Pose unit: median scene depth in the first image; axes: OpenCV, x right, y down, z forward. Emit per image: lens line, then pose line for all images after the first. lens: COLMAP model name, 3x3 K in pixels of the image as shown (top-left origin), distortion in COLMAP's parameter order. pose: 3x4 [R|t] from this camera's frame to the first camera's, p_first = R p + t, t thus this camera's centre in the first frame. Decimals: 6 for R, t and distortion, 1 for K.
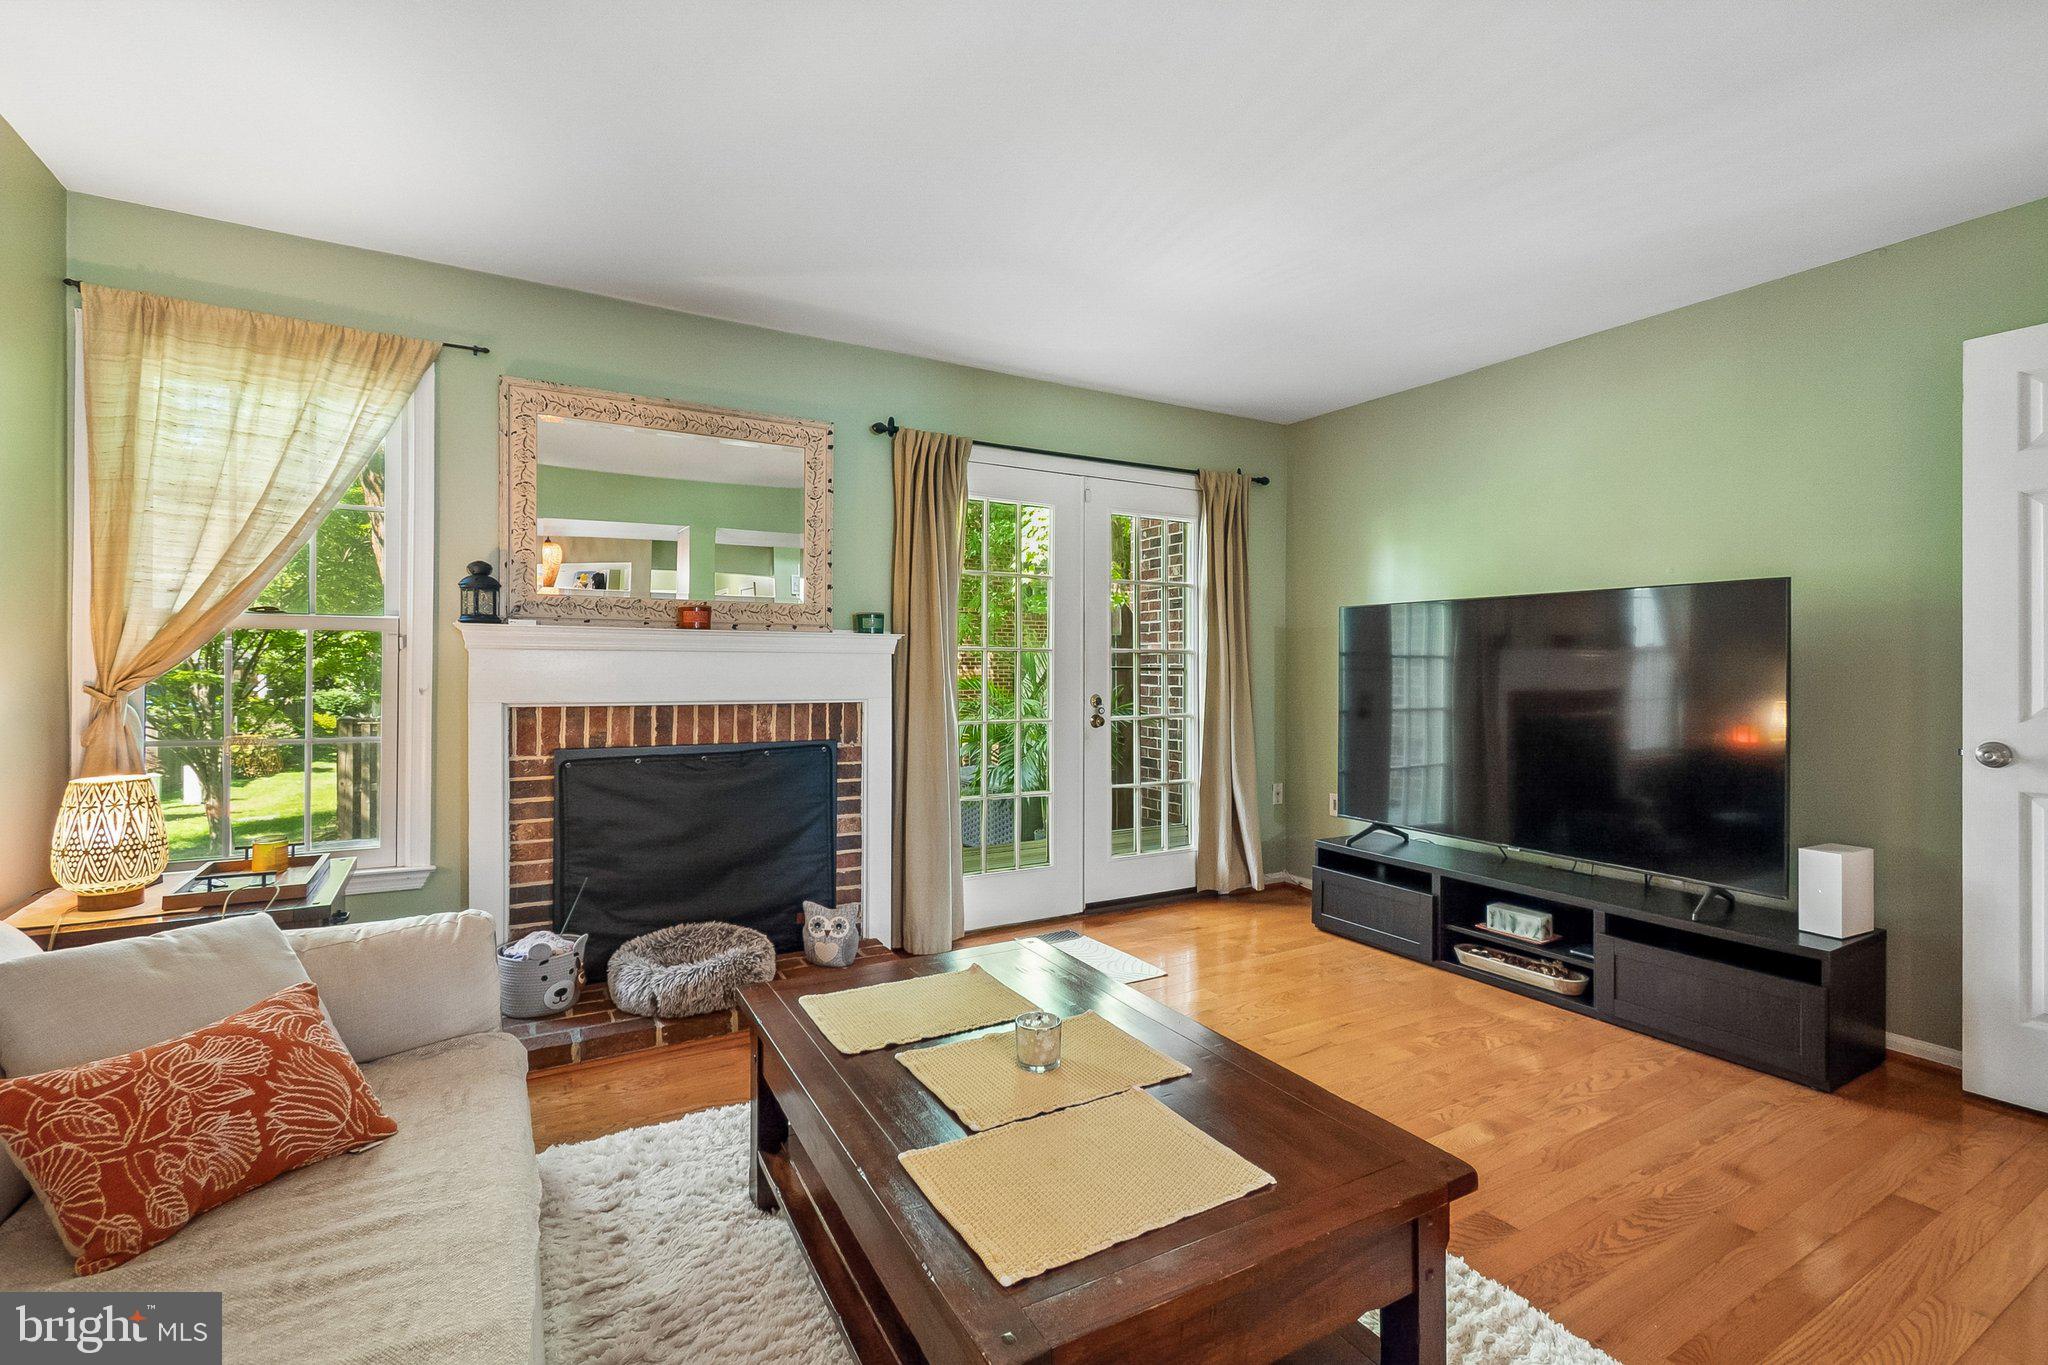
lens RADIAL K [[920.4, 0, 1037.6], [0, 920.4, 658.5], [0, 0, 1]] dist [0.002627, -0.000757]
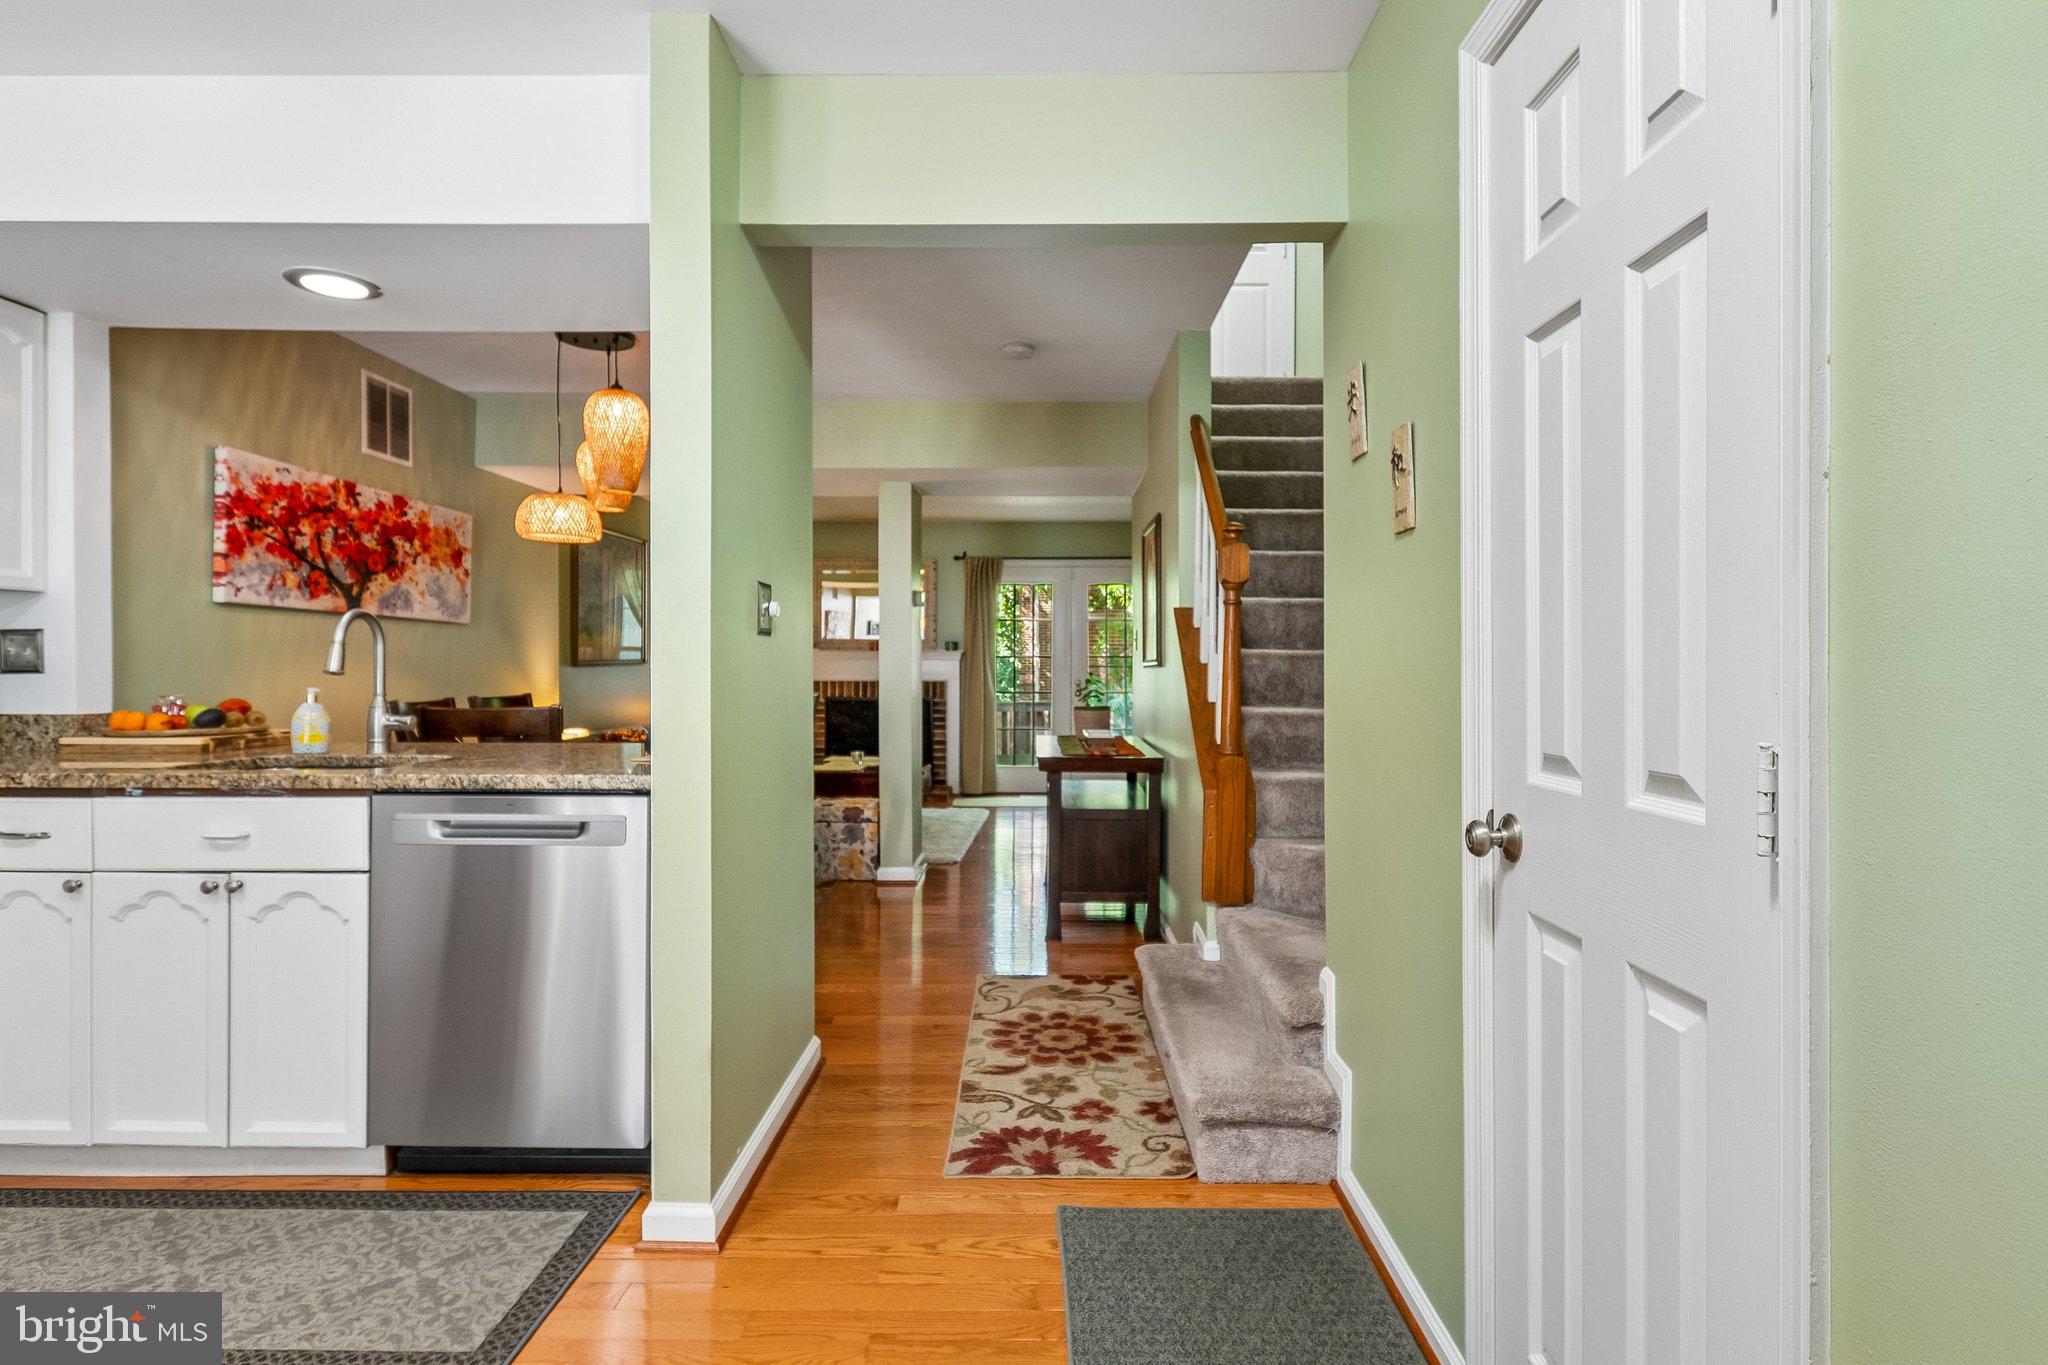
lens RADIAL K [[1054.9, 0, 1039.4], [0, 1054.9, 673.4], [0, 0, 1]] dist [-0.000025, -0.002918]
pose [[0.864073, 0.000023, -0.503367, 1.329833], [0.004598, 0.999958, 0.007939, 0.008288], [0.503346, -0.009175, 0.864036, -1.141340]]
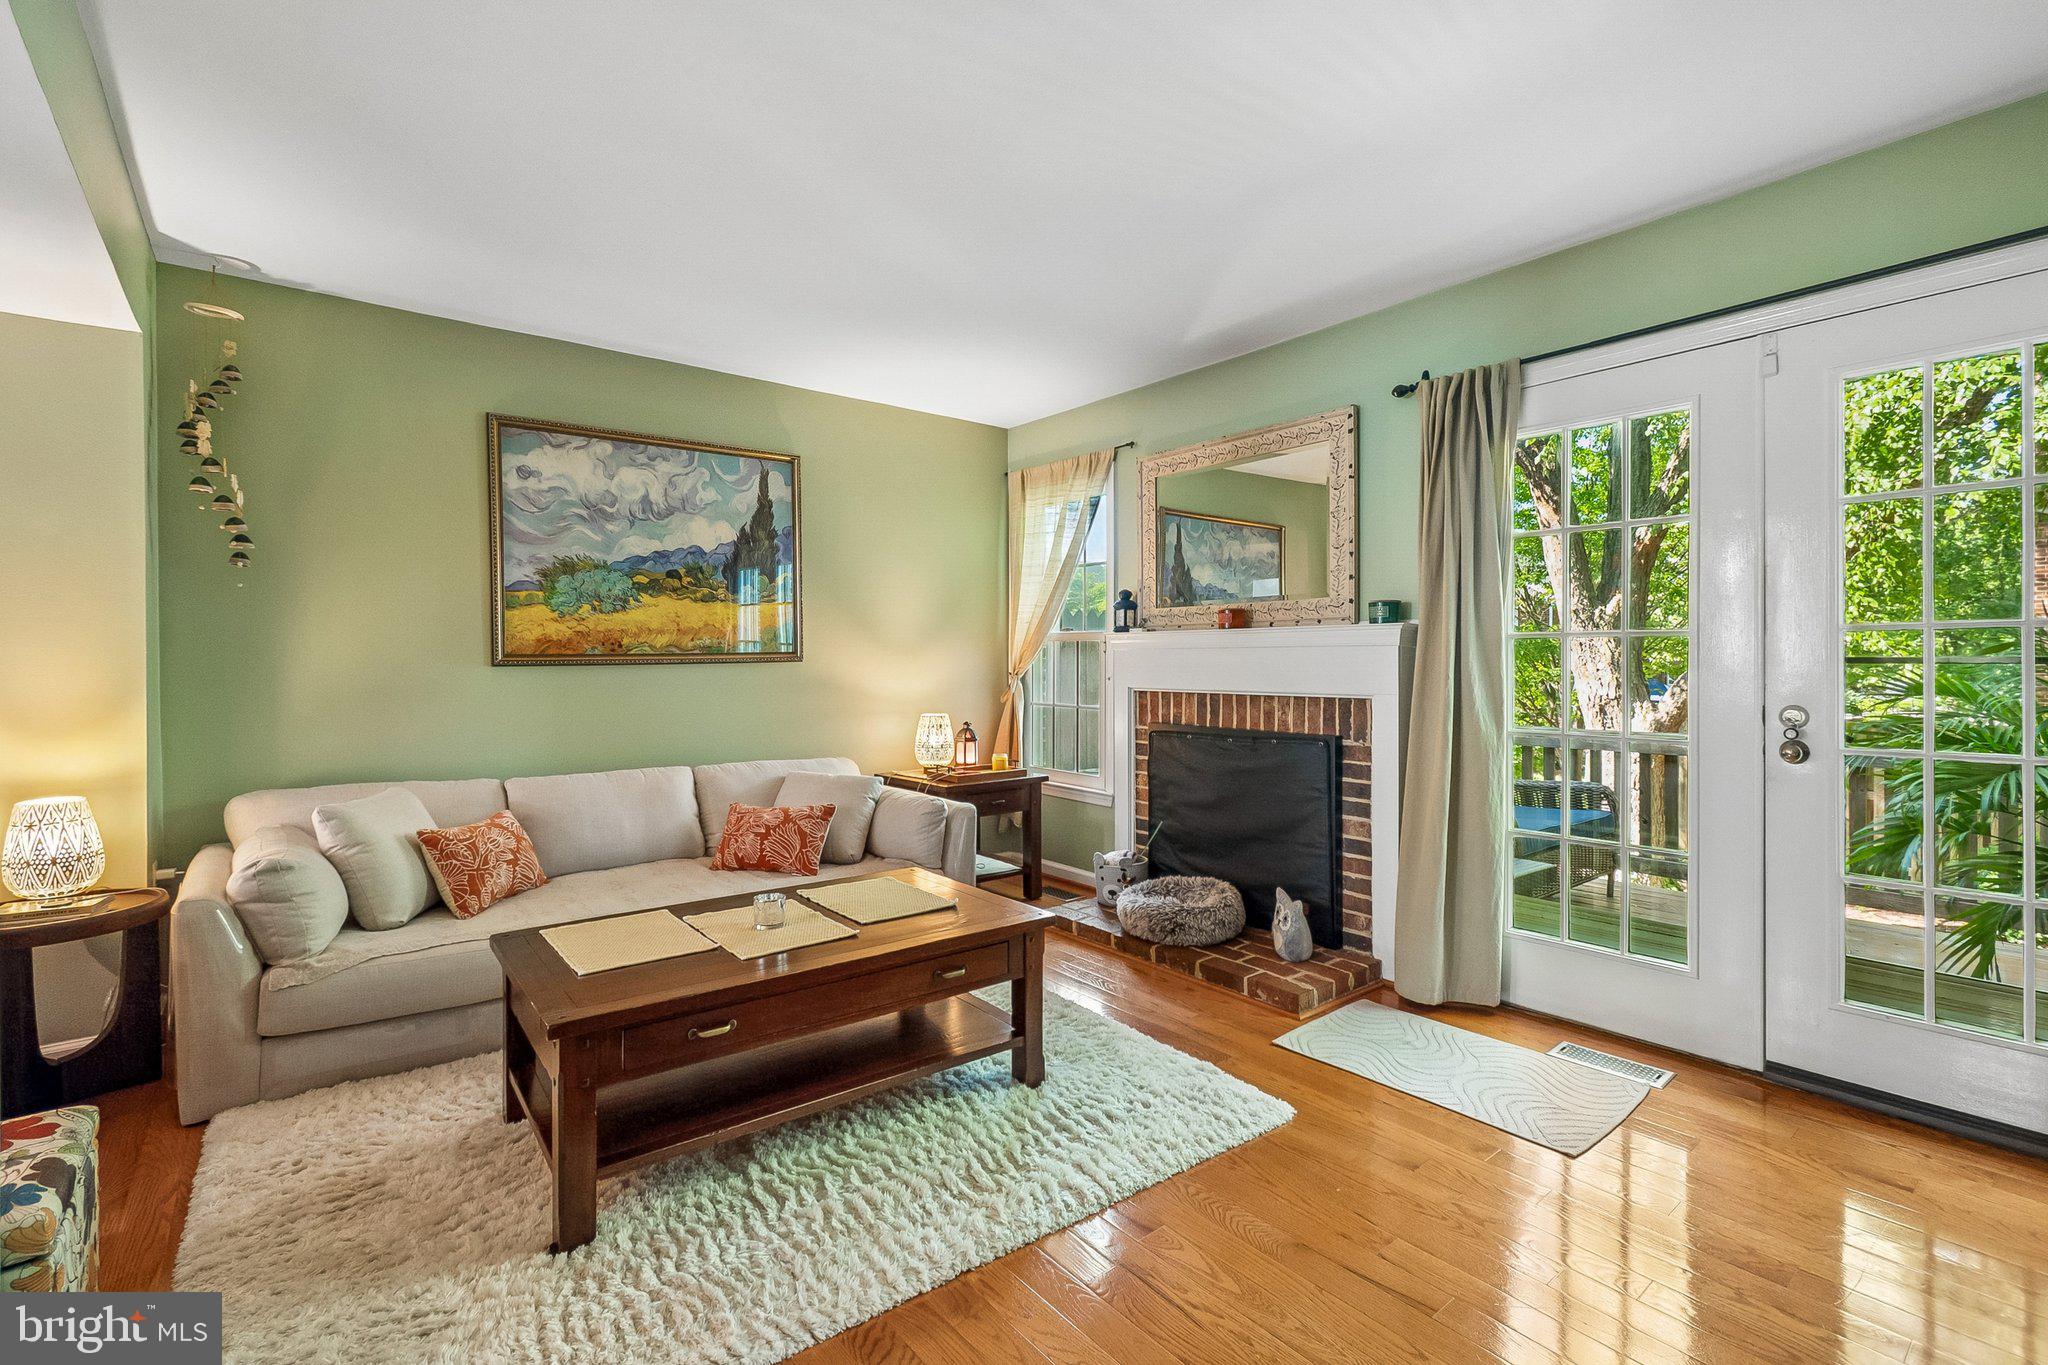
lens RADIAL K [[920.4, 0, 1037.6], [0, 920.4, 658.5], [0, 0, 1]] dist [0.002627, -0.000757]
pose [[0.147723, -0.010645, -0.988971, 0.679038], [0.008204, 0.999921, -0.009537, 0.013734], [0.988995, -0.006705, 0.147799, 0.541555]]
